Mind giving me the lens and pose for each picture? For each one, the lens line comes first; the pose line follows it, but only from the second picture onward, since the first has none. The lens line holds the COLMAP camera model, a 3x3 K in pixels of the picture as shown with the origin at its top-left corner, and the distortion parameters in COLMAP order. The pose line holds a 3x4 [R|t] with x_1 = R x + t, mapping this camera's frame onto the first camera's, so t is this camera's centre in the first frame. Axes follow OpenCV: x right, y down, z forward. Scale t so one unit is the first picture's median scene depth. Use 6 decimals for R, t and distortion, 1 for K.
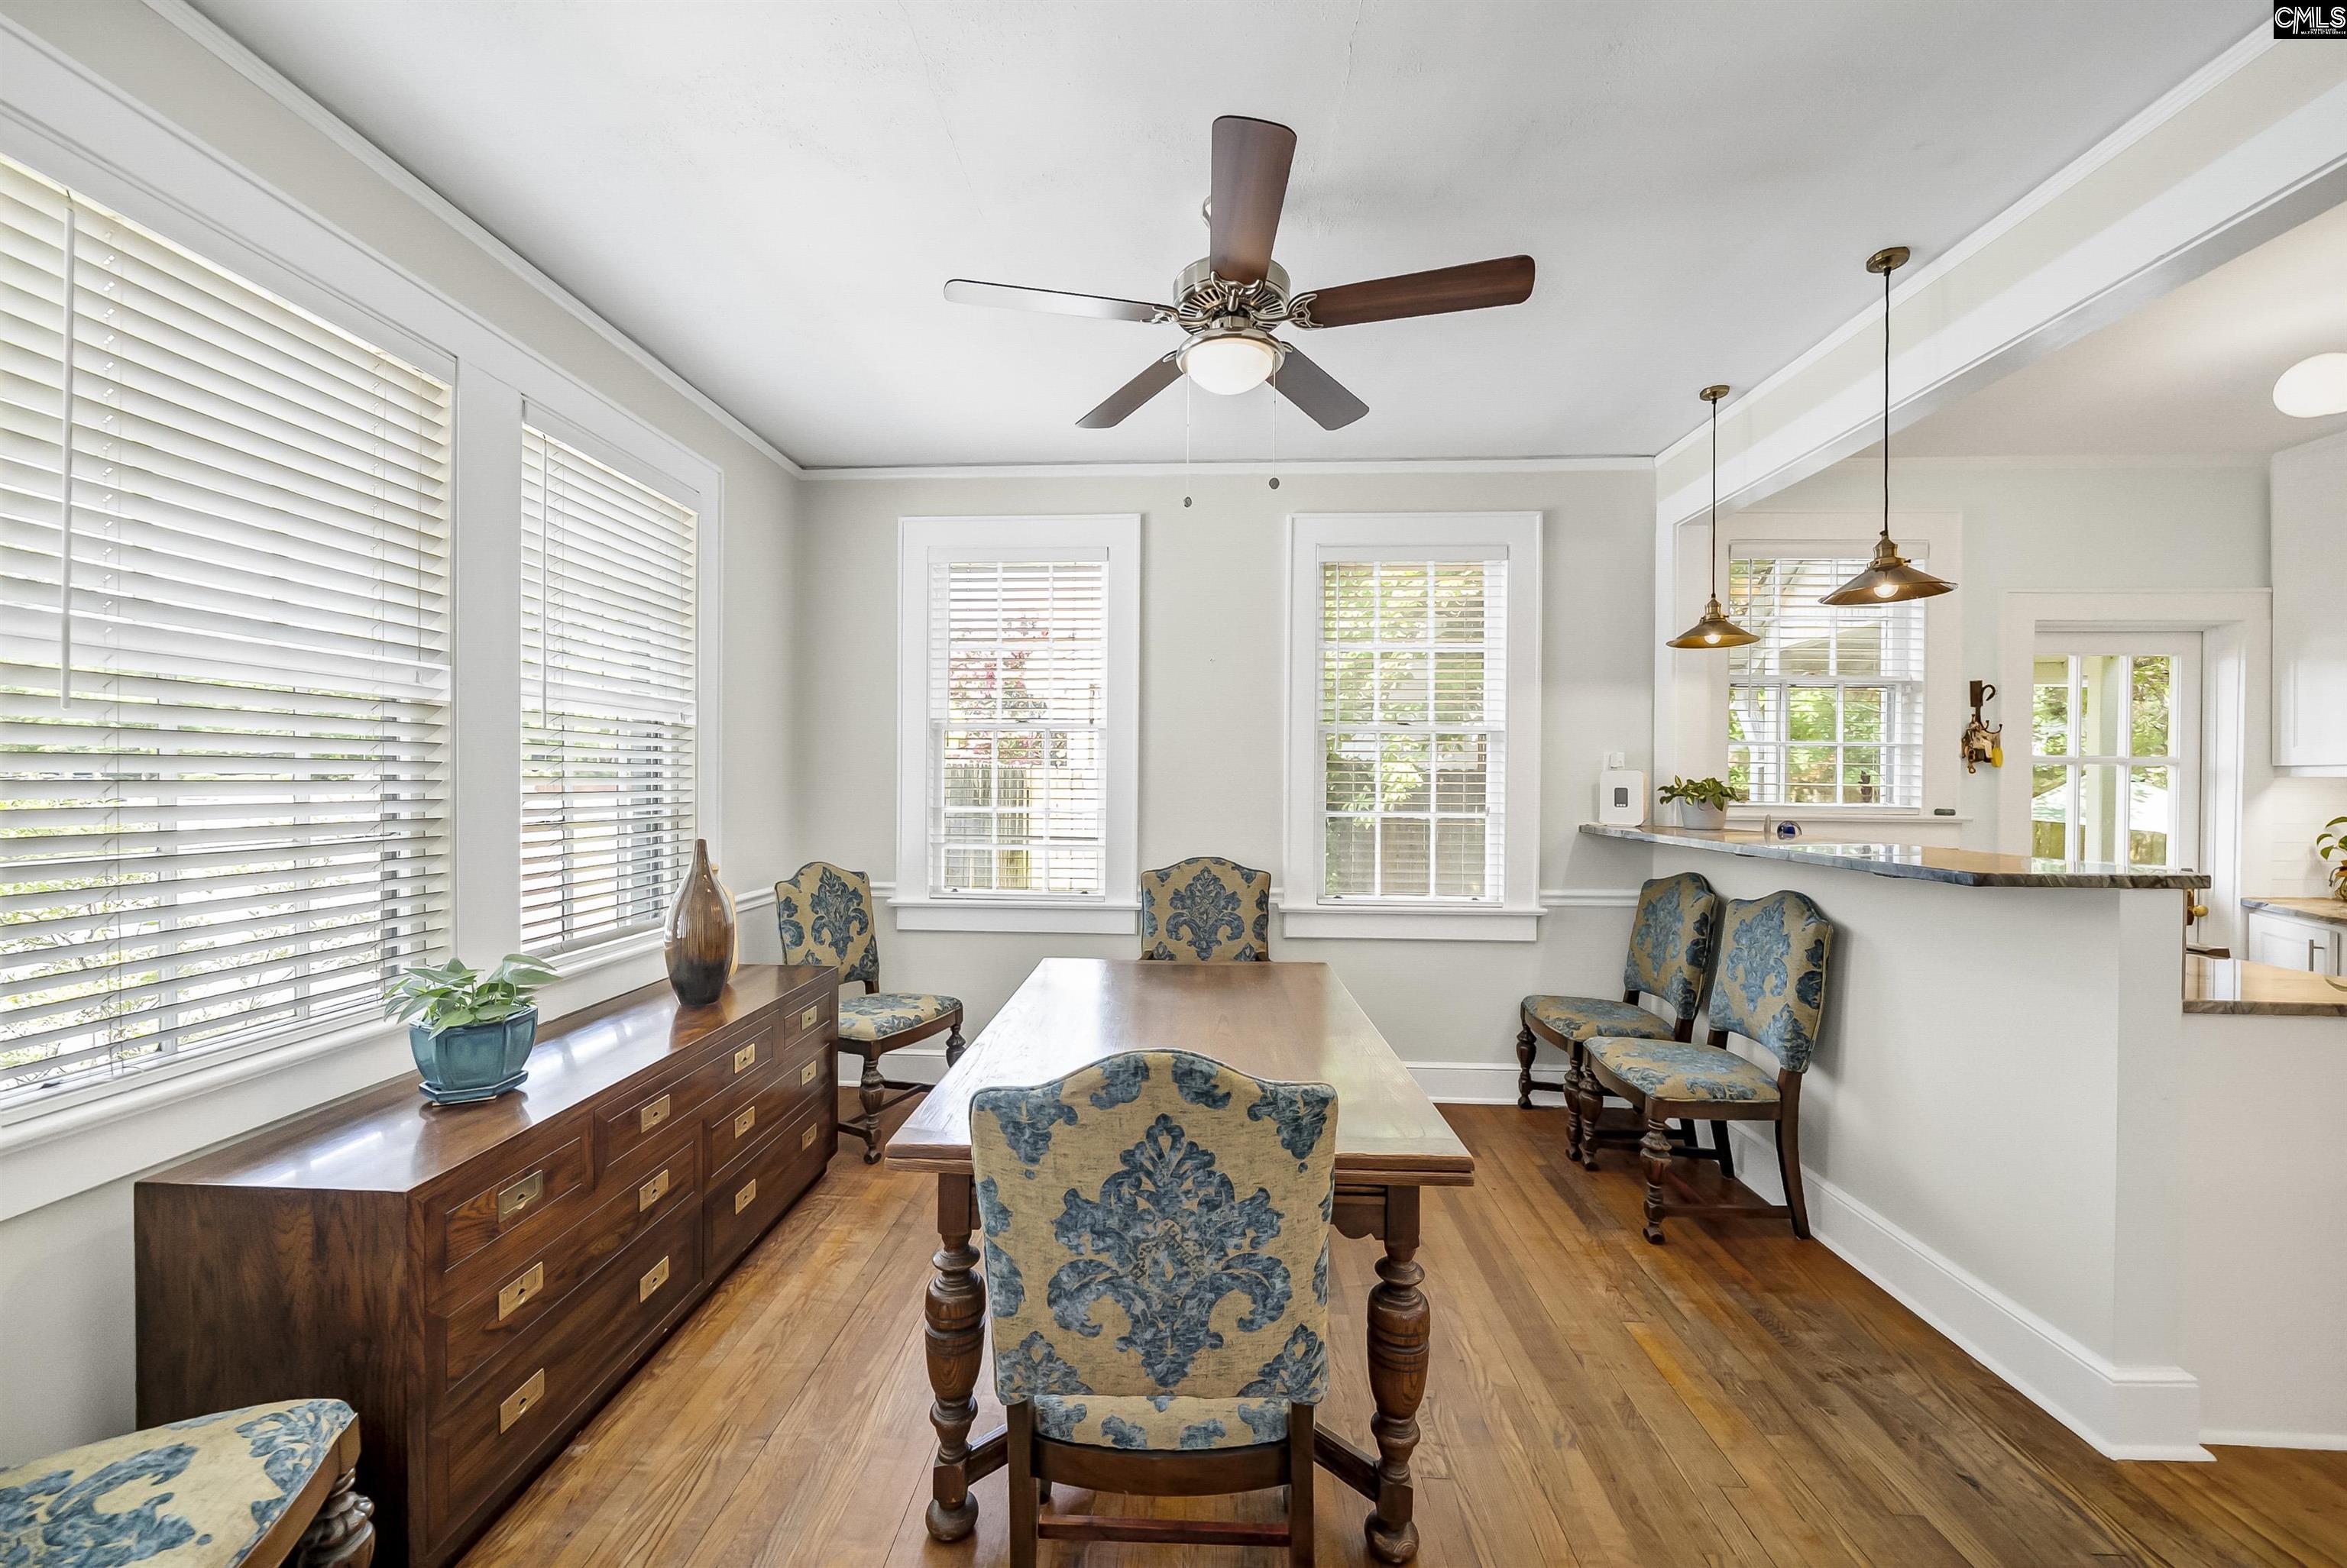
lens RADIAL K [[853.9, 0, 1176.4], [0, 853.9, 784.4], [0, 0, 1]] dist [0.000013, 0.000000]
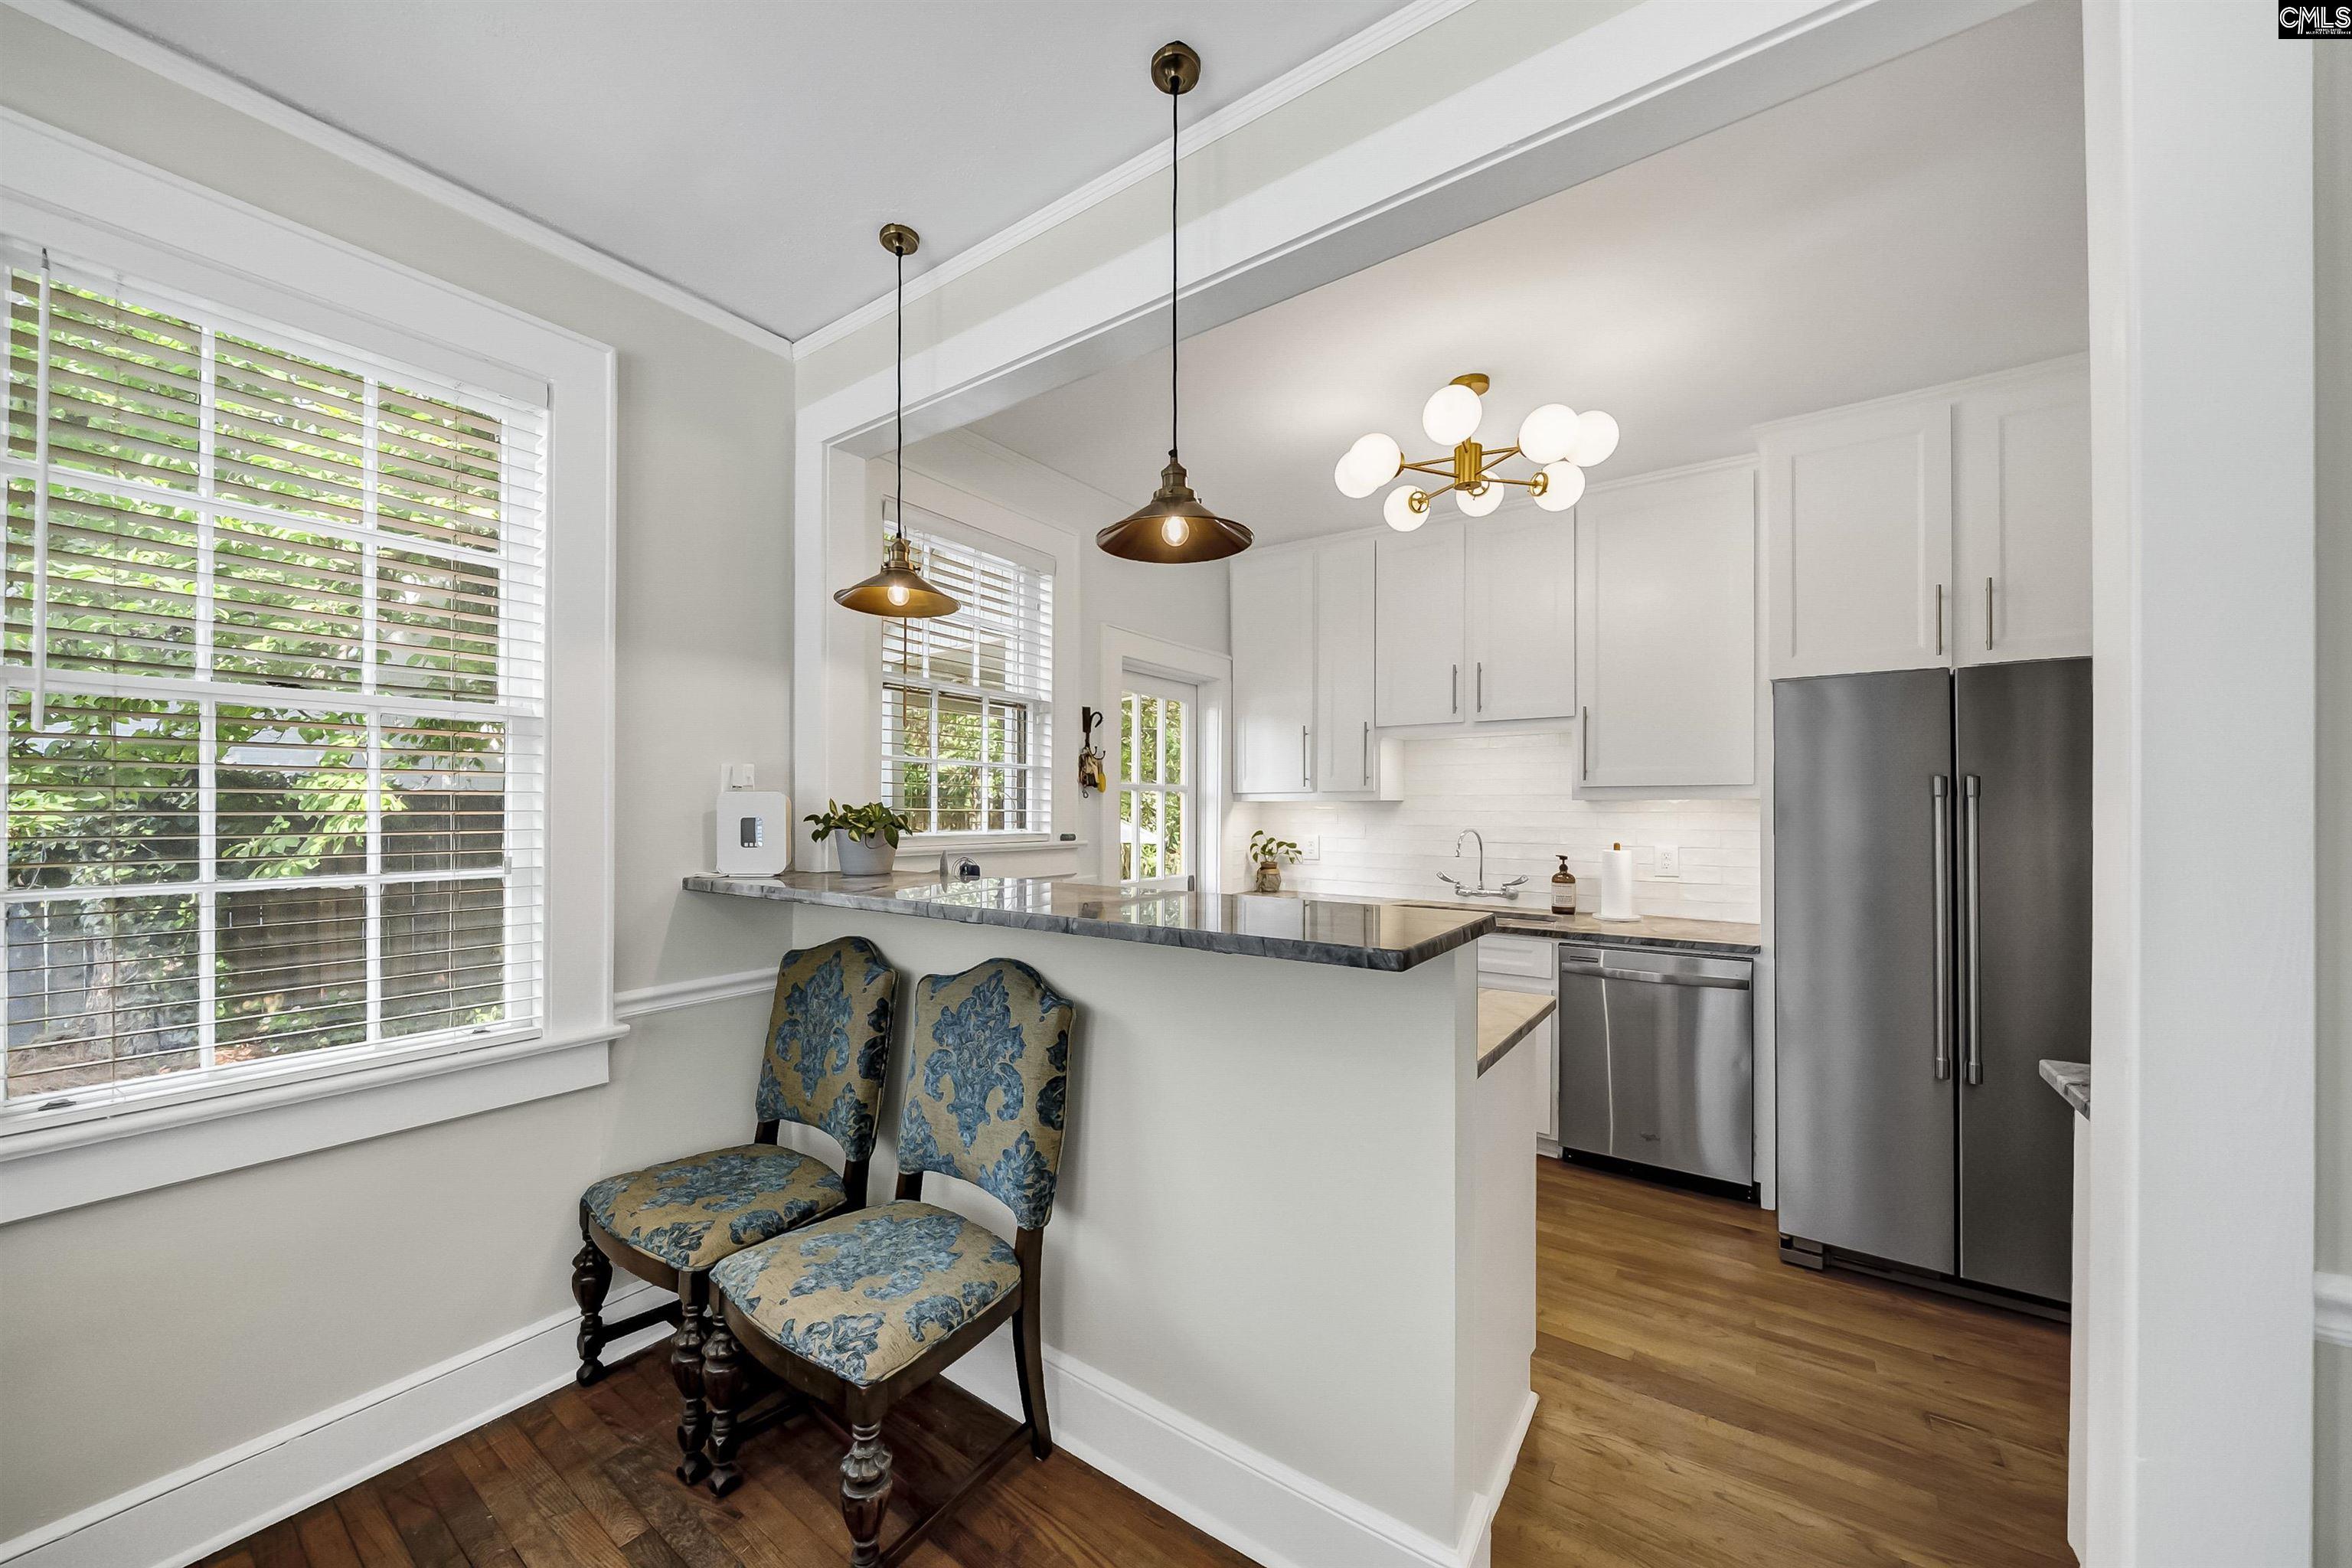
lens RADIAL K [[836.9, 0, 1180.8], [0, 836.9, 802.5], [0, 0, 1]] dist [-0.009108, 0.000236]
pose [[0.525510, -0.000905, 0.850787, 0.157550], [0.008310, 0.999957, -0.004069, -0.002610], [-0.850747, 0.009209, 0.525495, 0.403979]]
